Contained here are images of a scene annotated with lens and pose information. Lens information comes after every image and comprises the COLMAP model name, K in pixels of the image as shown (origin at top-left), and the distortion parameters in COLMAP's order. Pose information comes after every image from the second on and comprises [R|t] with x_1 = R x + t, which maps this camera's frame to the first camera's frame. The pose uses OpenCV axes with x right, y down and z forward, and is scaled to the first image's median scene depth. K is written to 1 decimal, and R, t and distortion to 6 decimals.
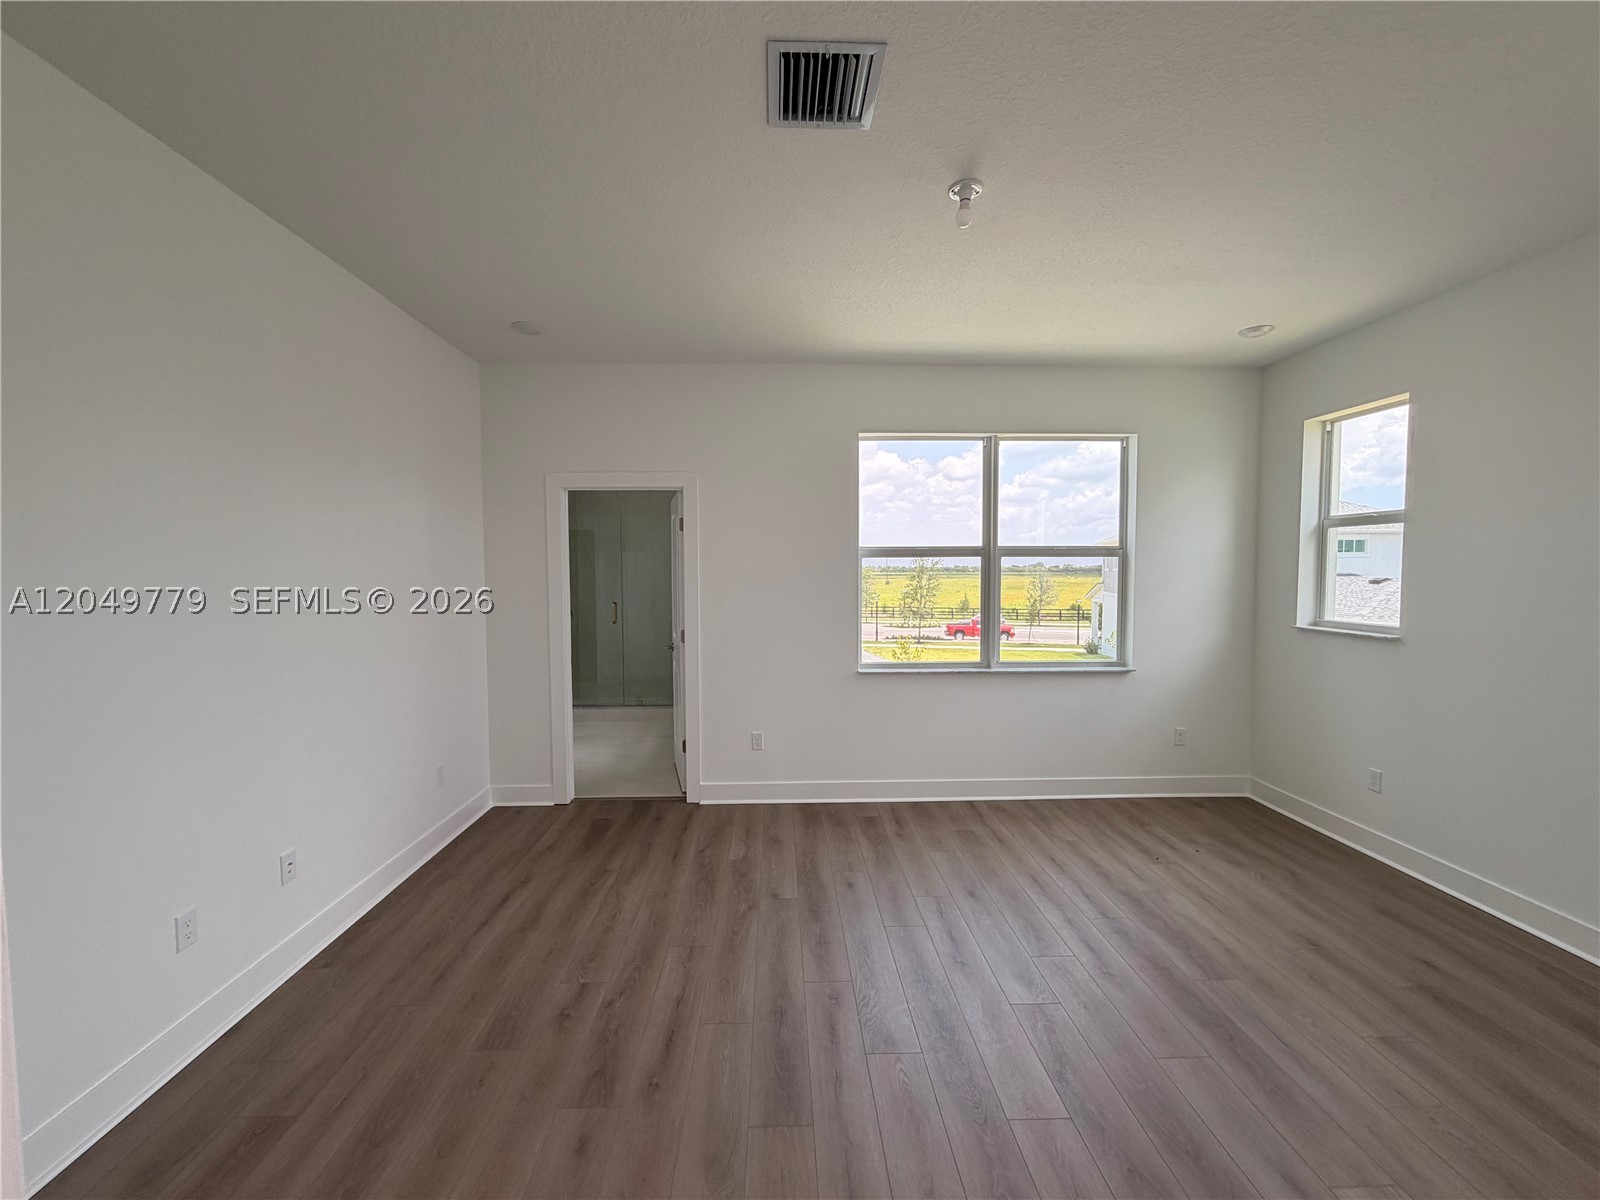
lens RADIAL K [[640.1, 0, 795.2], [0, 640.1, 599.9], [0, 0, 1]] dist [0.000695, 0.000066]
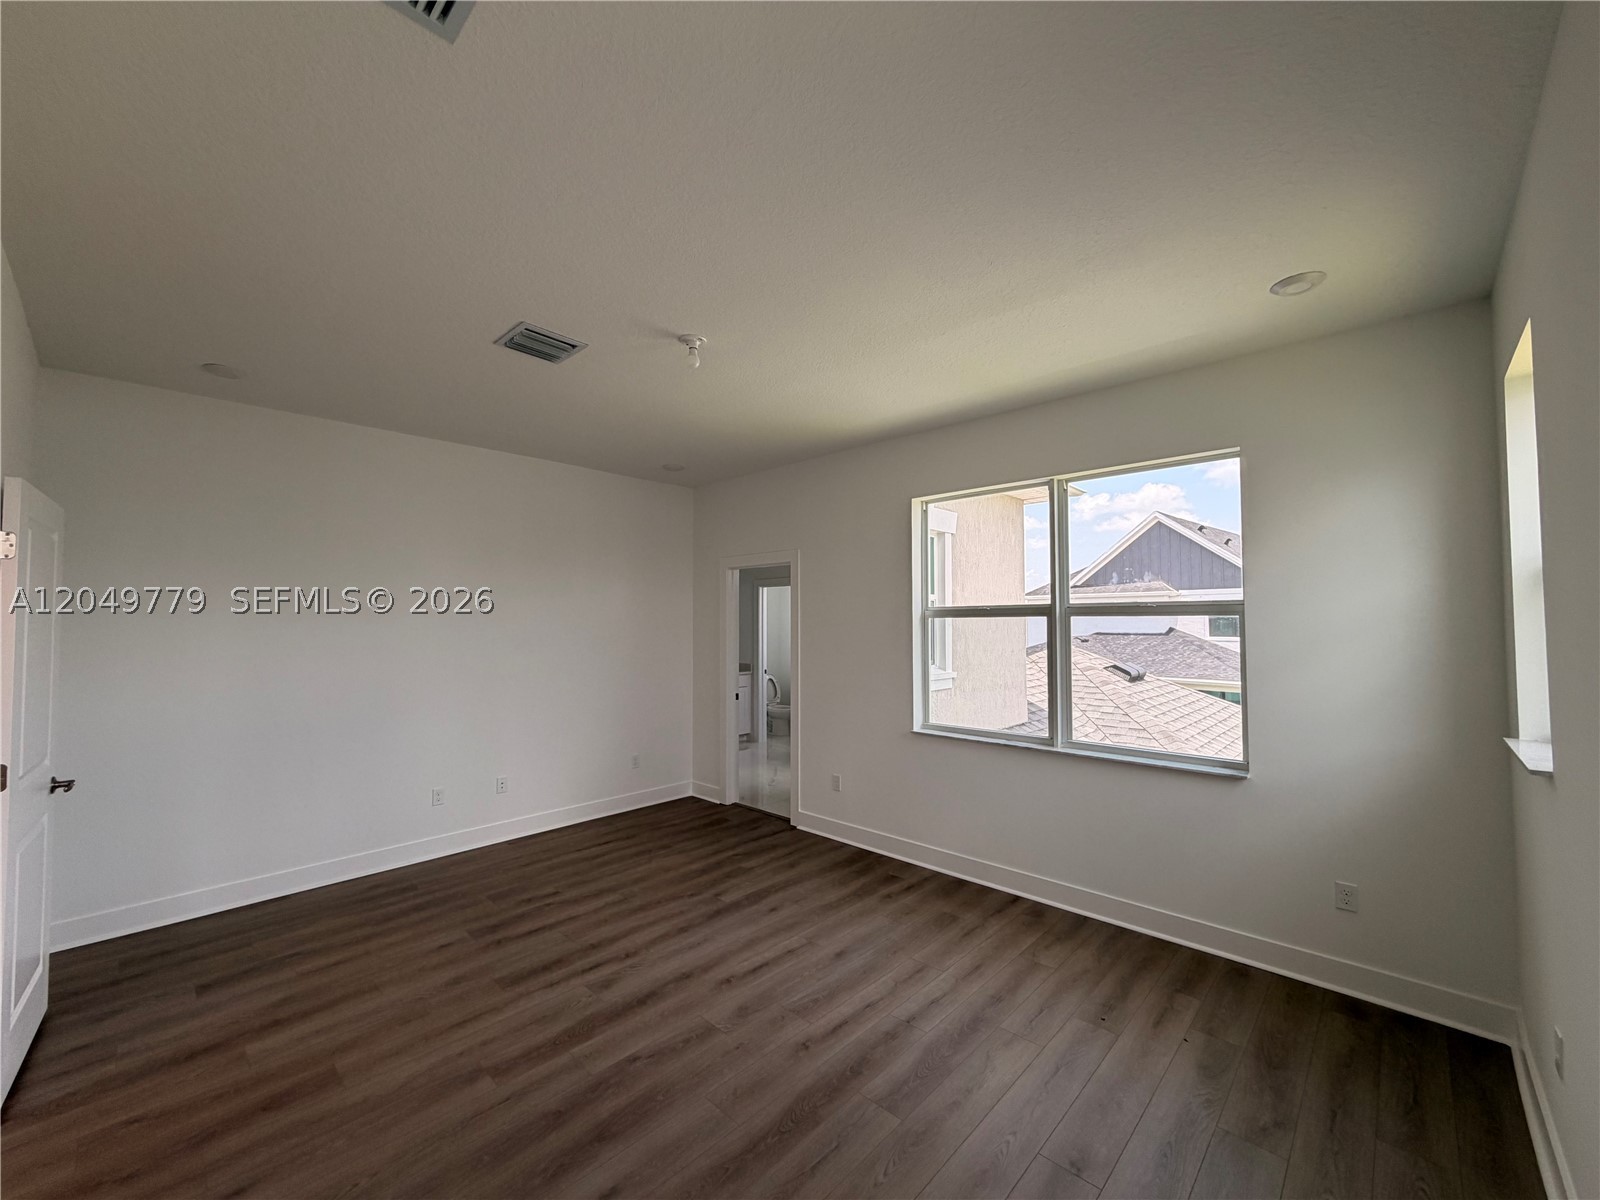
lens RADIAL K [[640.1, 0, 795.2], [0, 640.1, 599.9], [0, 0, 1]] dist [0.000695, 0.000066]
pose [[0.702406, -0.023887, -0.711376, 0.897413], [-0.034538, 0.997116, -0.067585, -0.024396], [0.710938, 0.072041, 0.699555, 0.188925]]
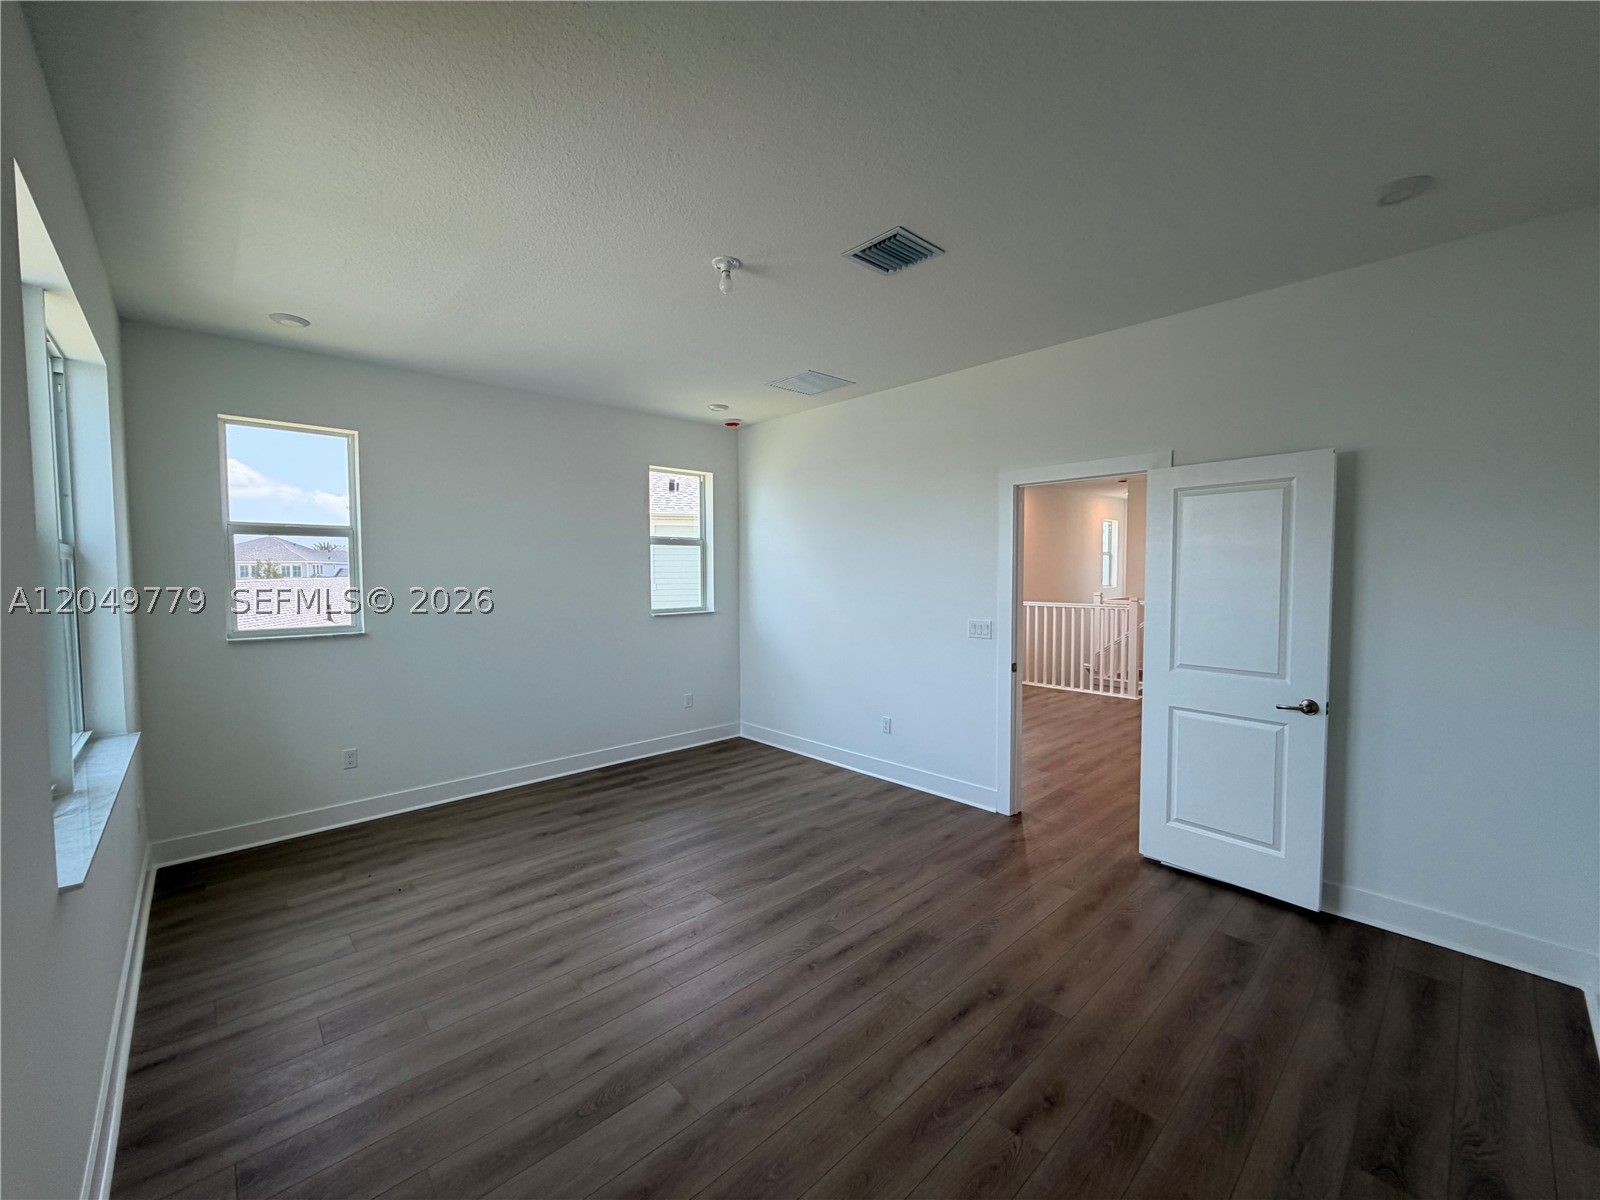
lens RADIAL K [[640.1, 0, 795.2], [0, 640.1, 599.9], [0, 0, 1]] dist [0.000695, 0.000066]
pose [[-0.657341, -0.028584, 0.753051, -0.515105], [0.044140, 0.996104, 0.076339, -0.060622], [-0.752300, 0.083420, -0.653518, 1.192204]]
